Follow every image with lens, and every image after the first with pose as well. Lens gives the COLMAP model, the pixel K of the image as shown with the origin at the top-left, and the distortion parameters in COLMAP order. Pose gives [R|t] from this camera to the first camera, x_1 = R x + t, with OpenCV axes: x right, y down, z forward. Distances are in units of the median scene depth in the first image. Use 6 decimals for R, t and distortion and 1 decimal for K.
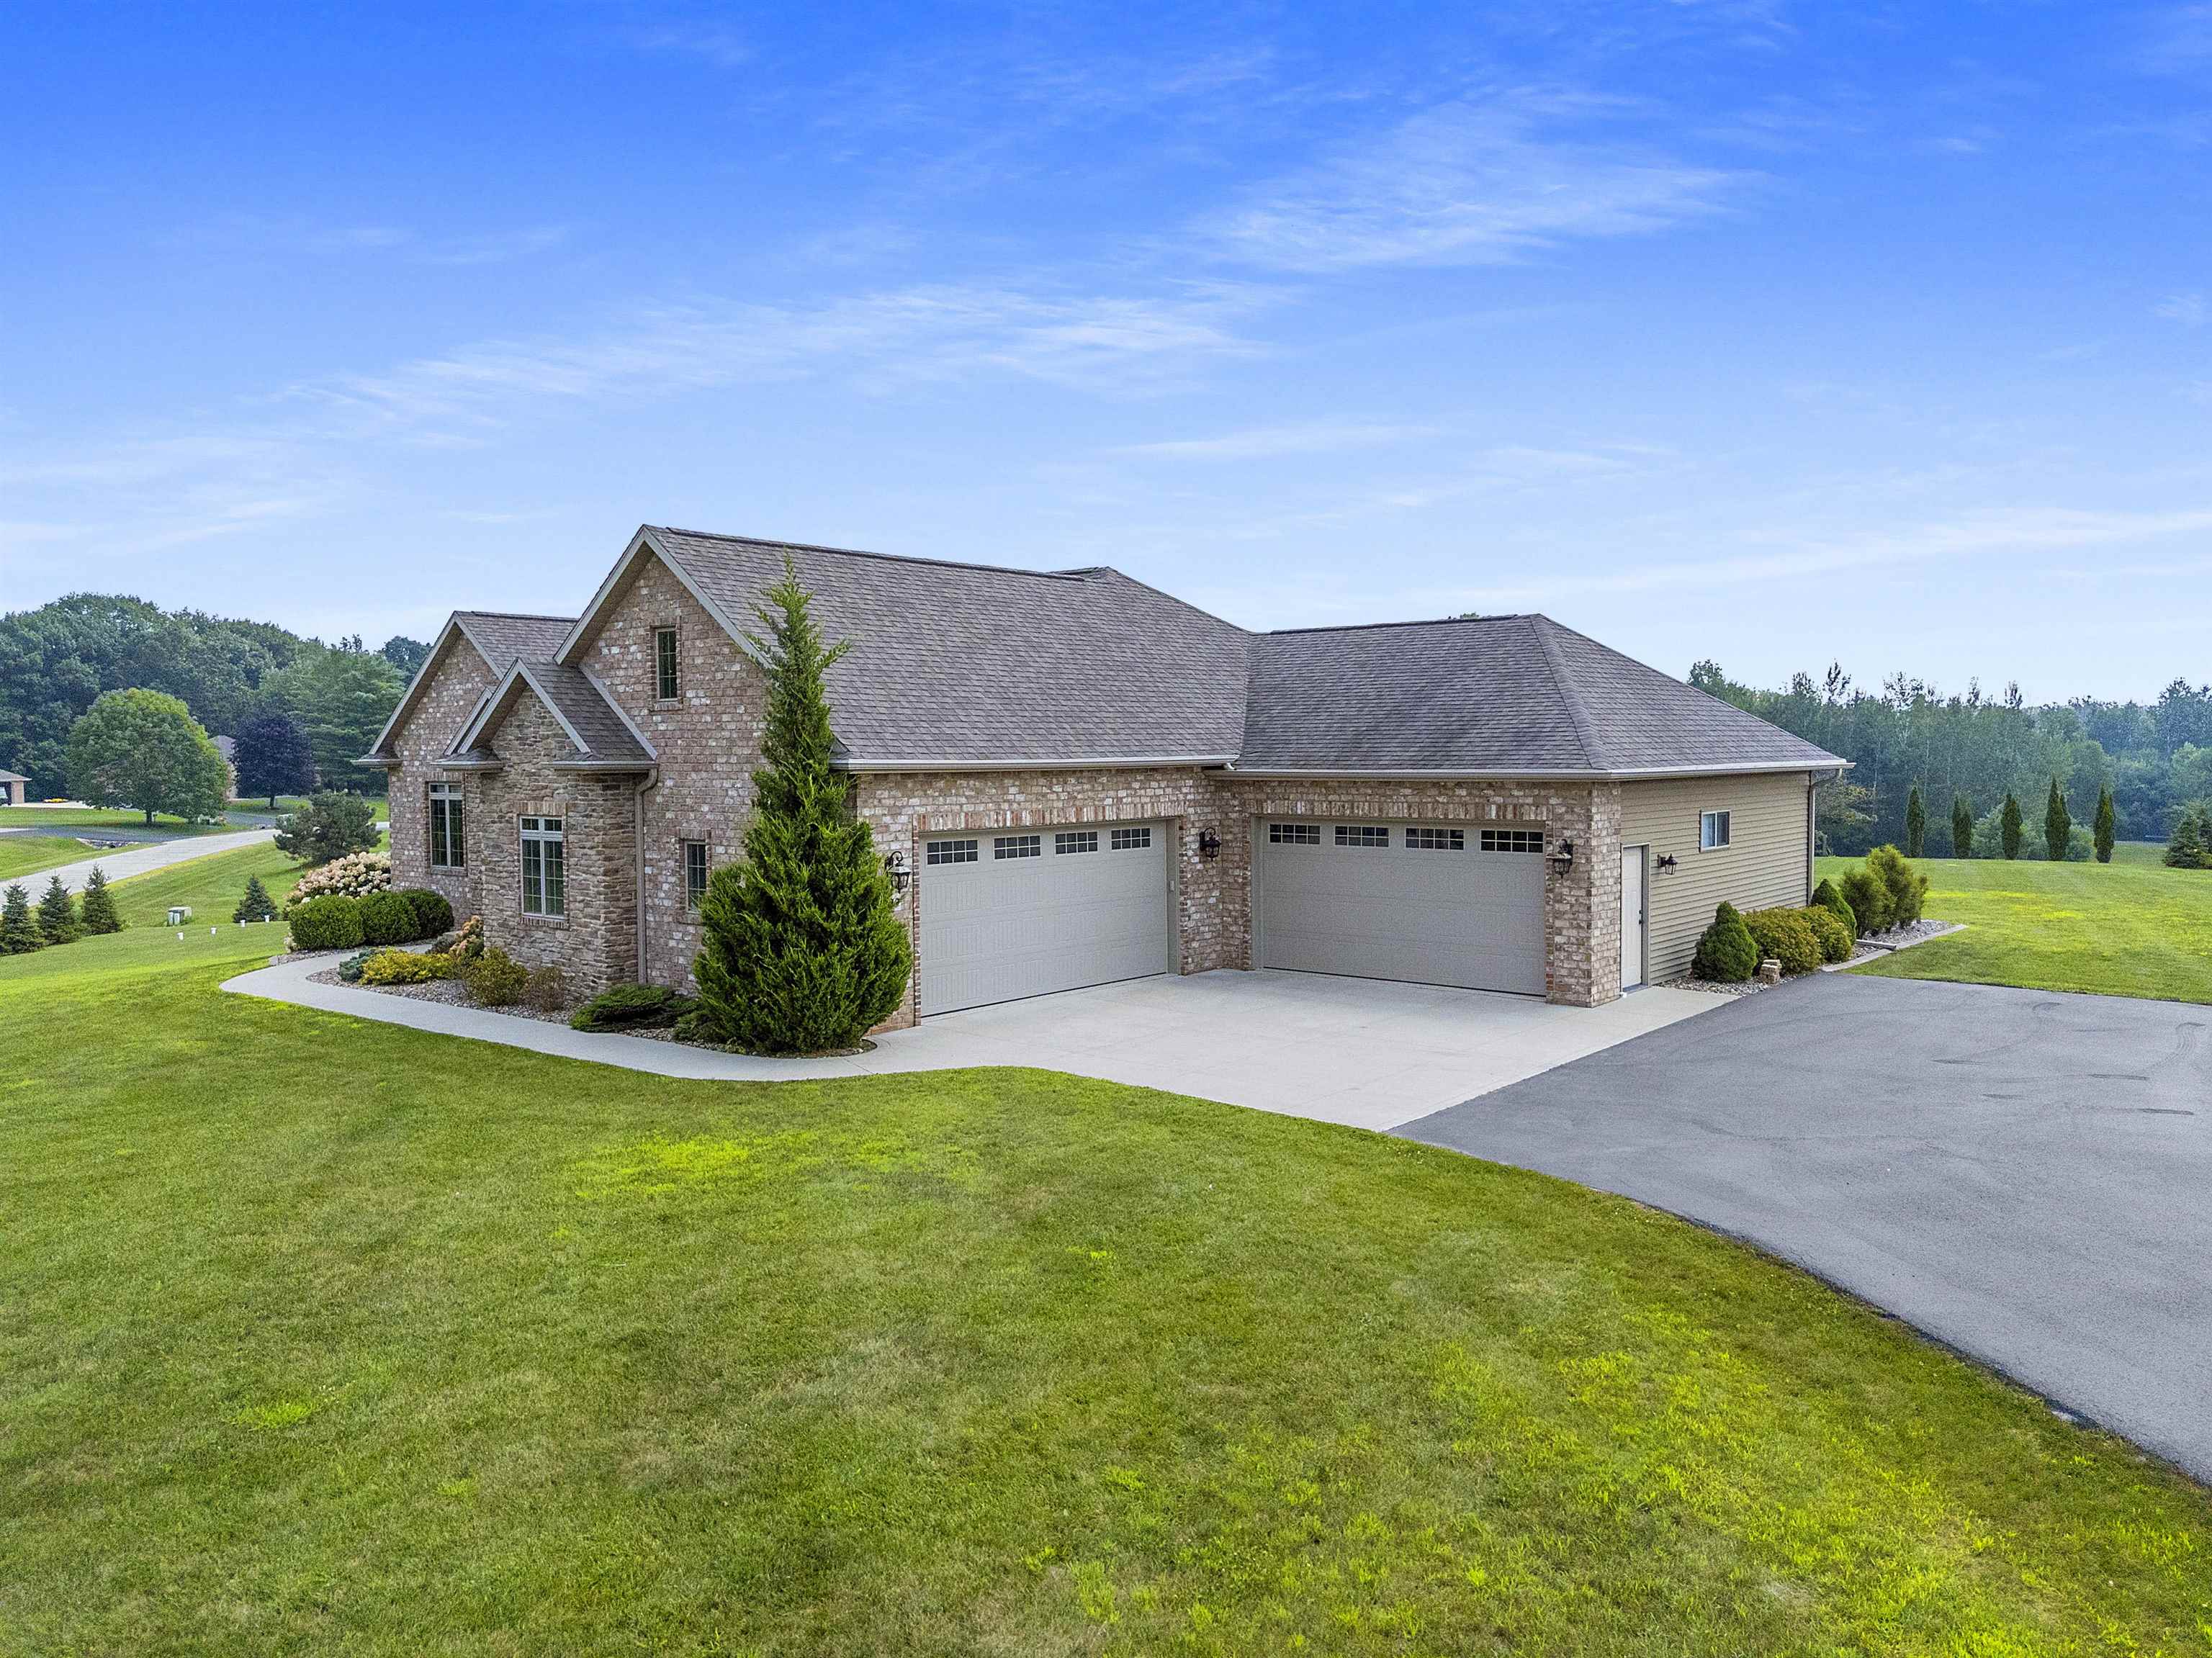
lens RADIAL K [[1602.3, 0, 1106.5], [0, 1602.3, 826.8], [0, 0, 1]] dist [0.112660, -0.120666]
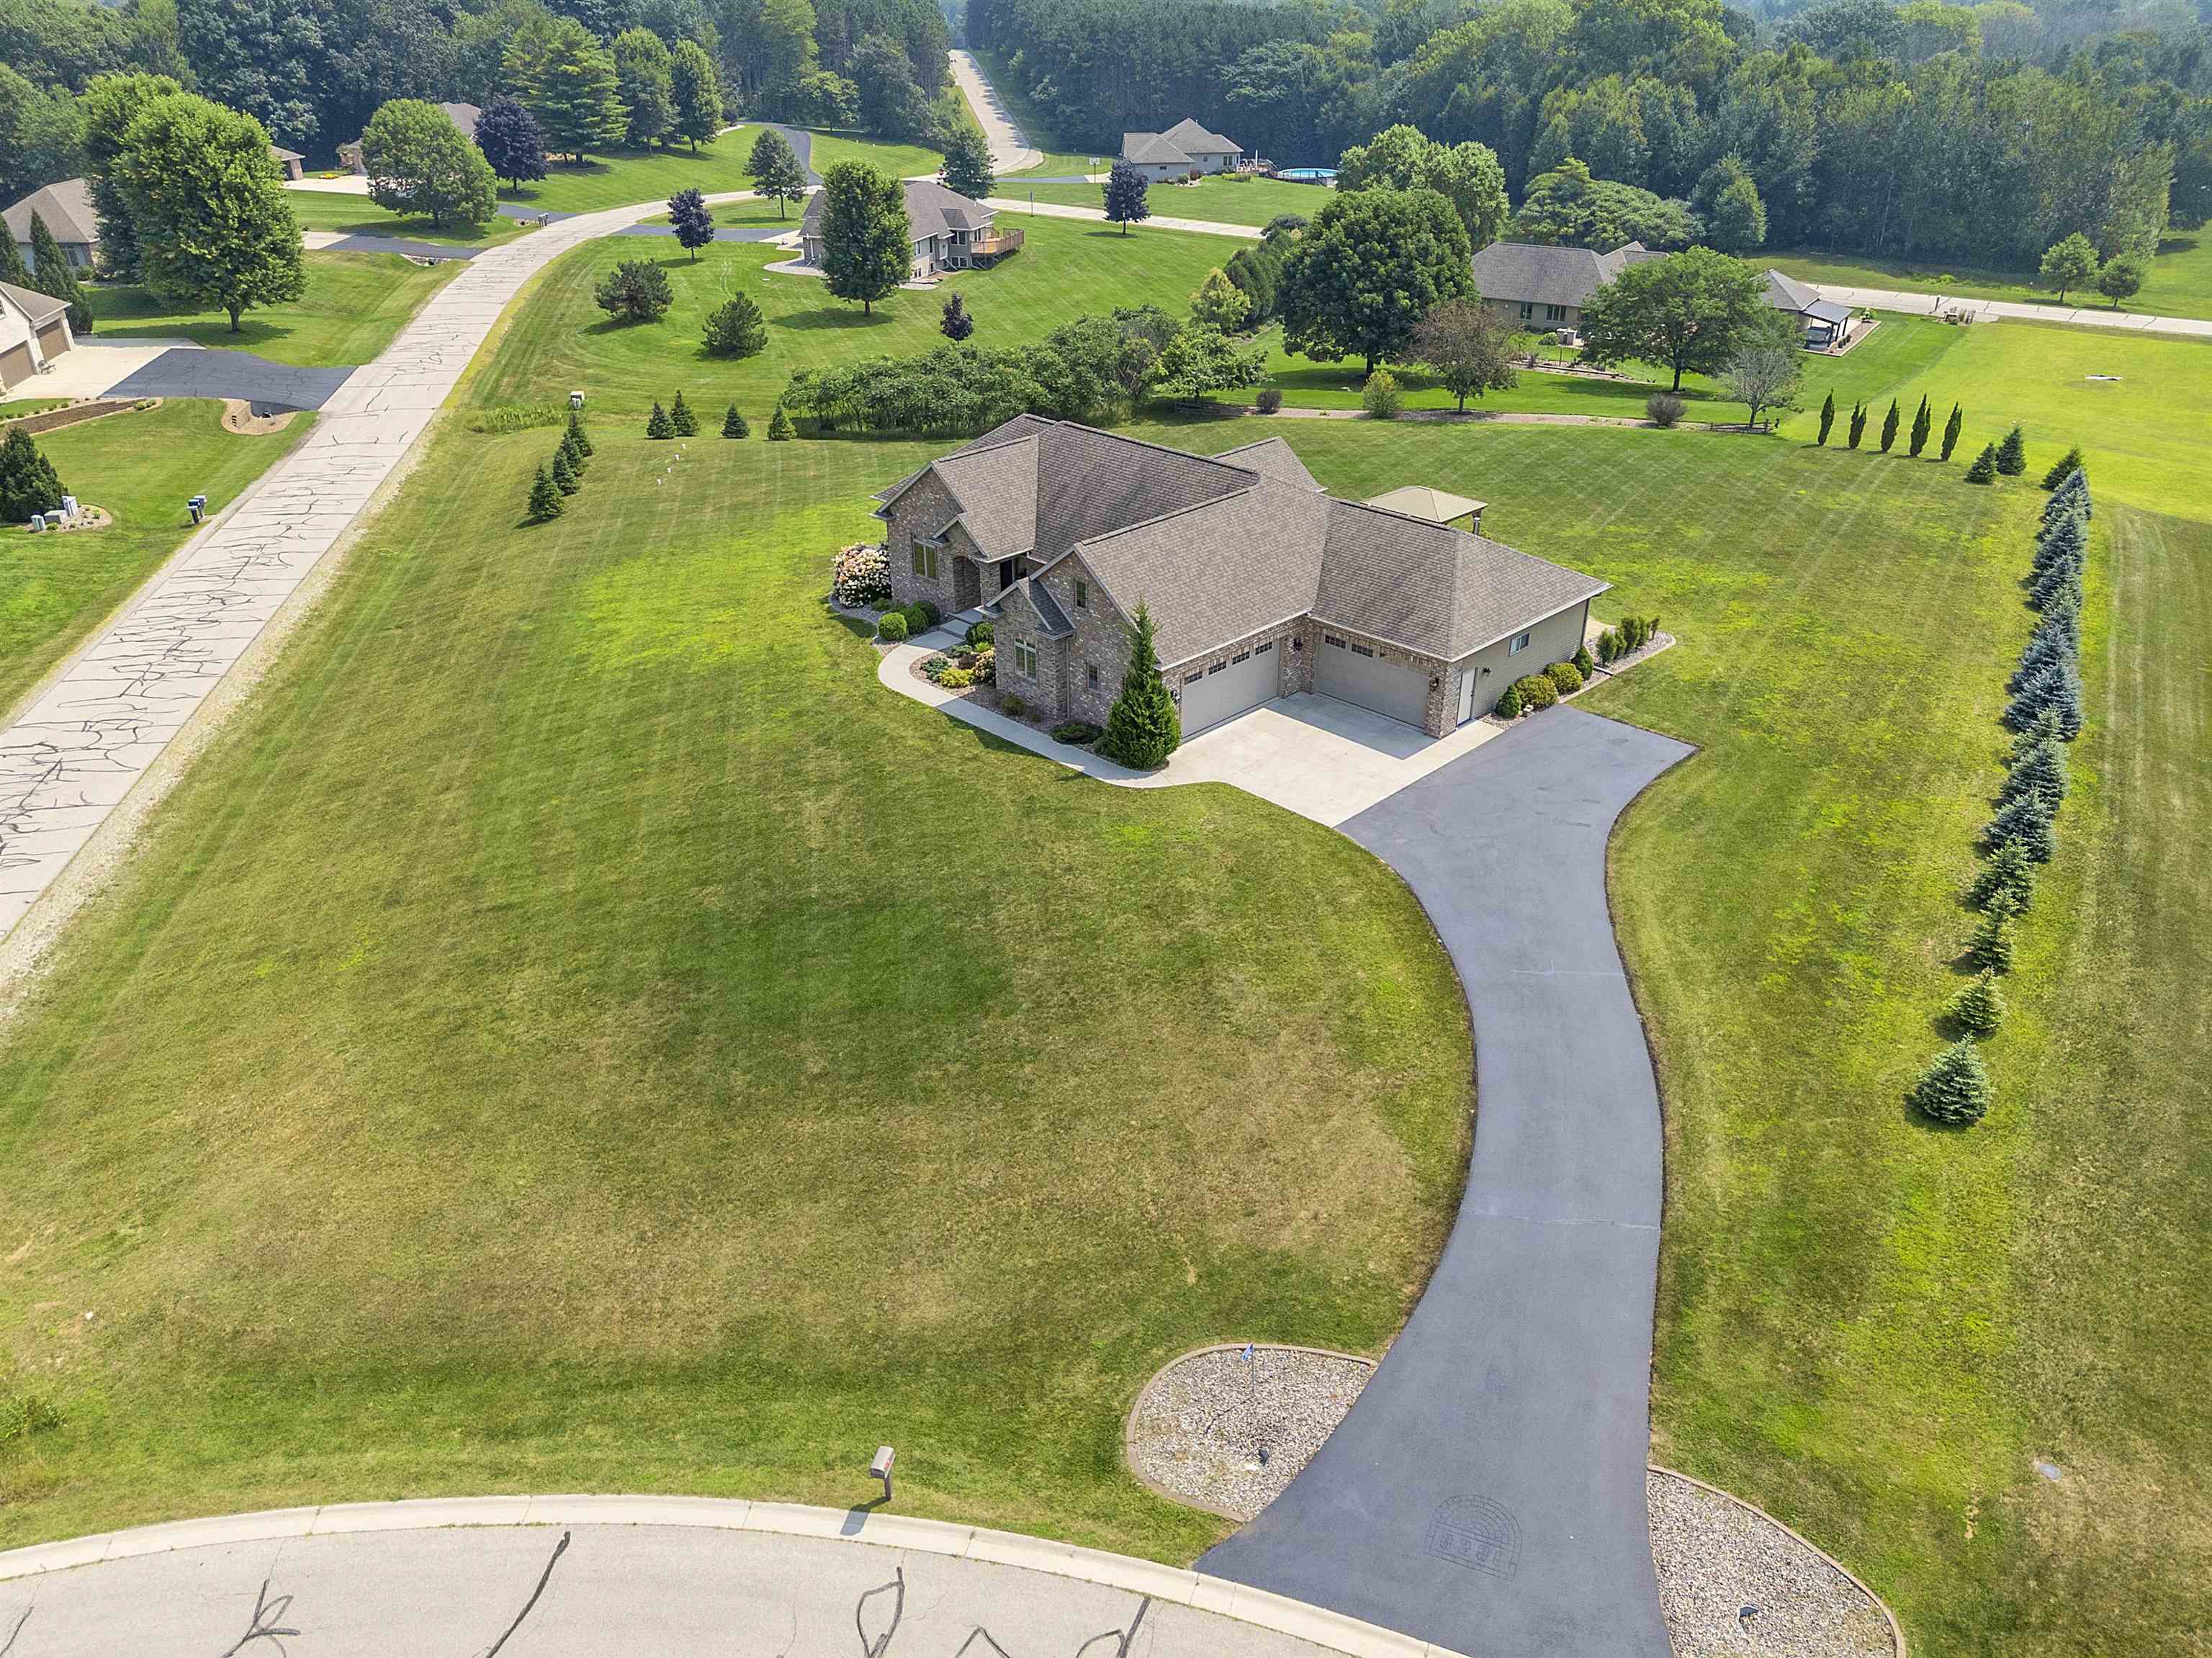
lens RADIAL K [[1602.3, 0, 1106.5], [0, 1602.3, 826.8], [0, 0, 1]] dist [0.112660, -0.120666]
pose [[0.996796, 0.041248, -0.068523, -0.046000], [-0.007486, 0.901105, 0.433536, -0.837794], [0.079629, -0.431634, 0.898527, -1.354948]]
